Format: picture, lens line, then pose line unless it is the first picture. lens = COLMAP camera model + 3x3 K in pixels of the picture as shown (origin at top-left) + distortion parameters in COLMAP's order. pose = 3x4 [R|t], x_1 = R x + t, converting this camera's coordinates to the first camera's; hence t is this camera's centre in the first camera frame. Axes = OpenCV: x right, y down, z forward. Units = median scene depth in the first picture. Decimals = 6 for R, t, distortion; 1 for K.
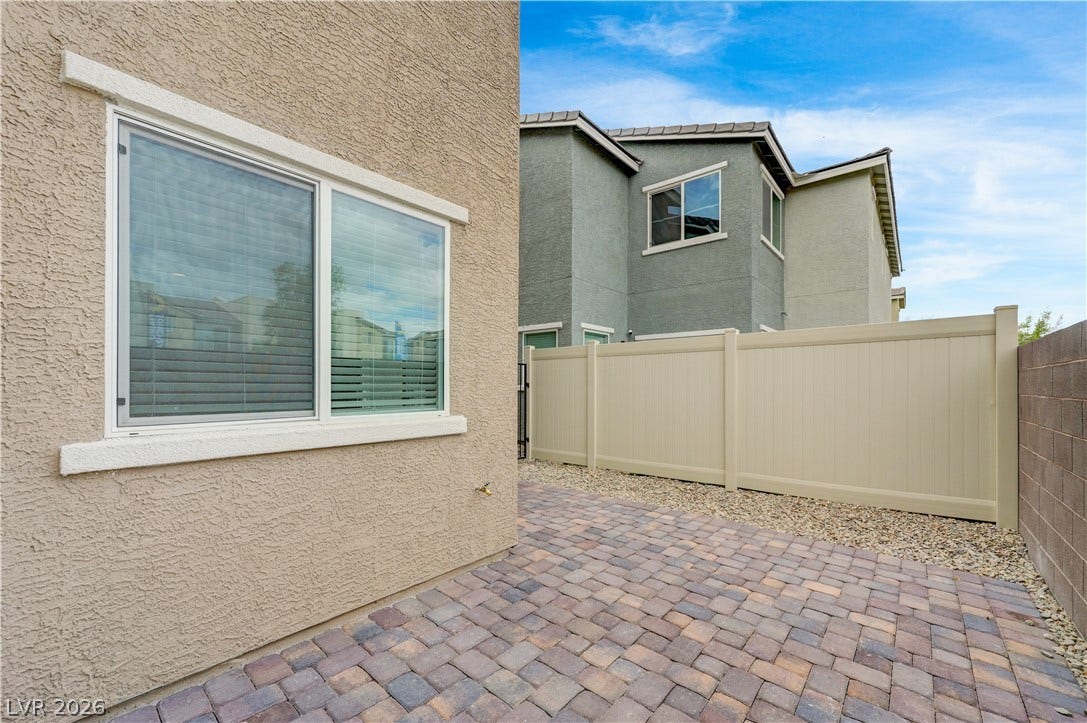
lens RADIAL K [[440.5, 0, 543.0], [0, 440.5, 389.4], [0, 0, 1]] dist [-0.000209, 0.000107]
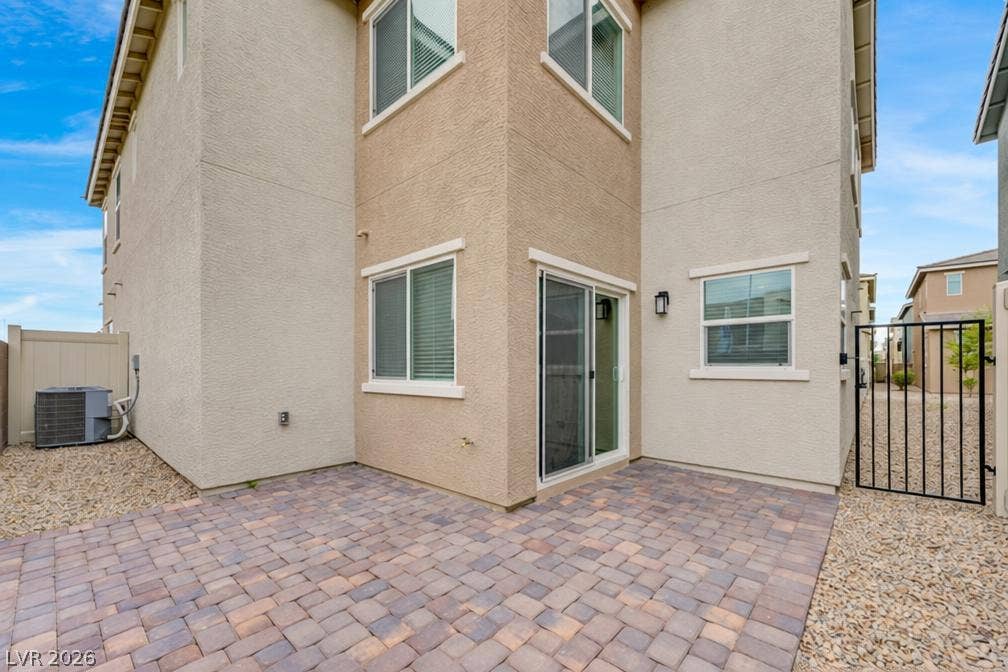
lens RADIAL K [[408.5, 0, 515.0], [0, 408.5, 365.7], [0, 0, 1]] dist [-0.000209, 0.000107]
pose [[-0.019140, -0.005839, -0.999800, 1.104564], [-0.002745, 0.999979, -0.005787, 0.002333], [0.999813, 0.002633, -0.019155, 1.181135]]
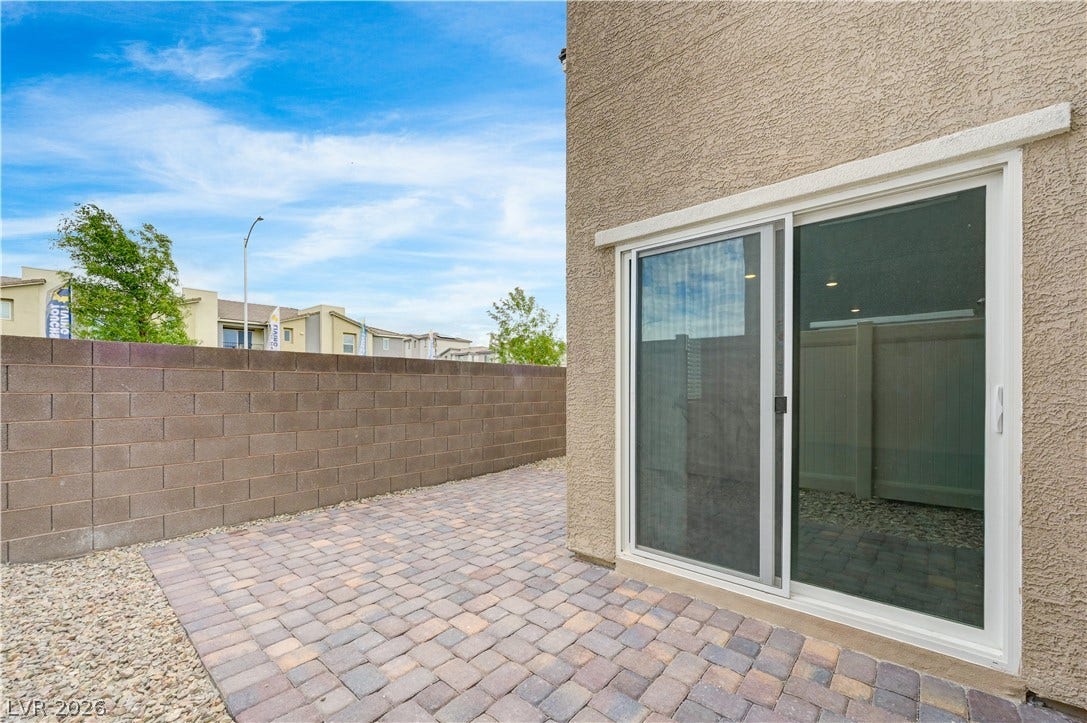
lens RADIAL K [[440.5, 0, 536.7], [0, 440.5, 385.3], [0, 0, 1]] dist [-0.000209, 0.000107]
pose [[-0.999722, -0.001301, 0.023530, -0.017395], [-0.001274, 0.999999, 0.001162, -0.007944], [-0.023532, 0.001132, -0.999722, 2.238815]]
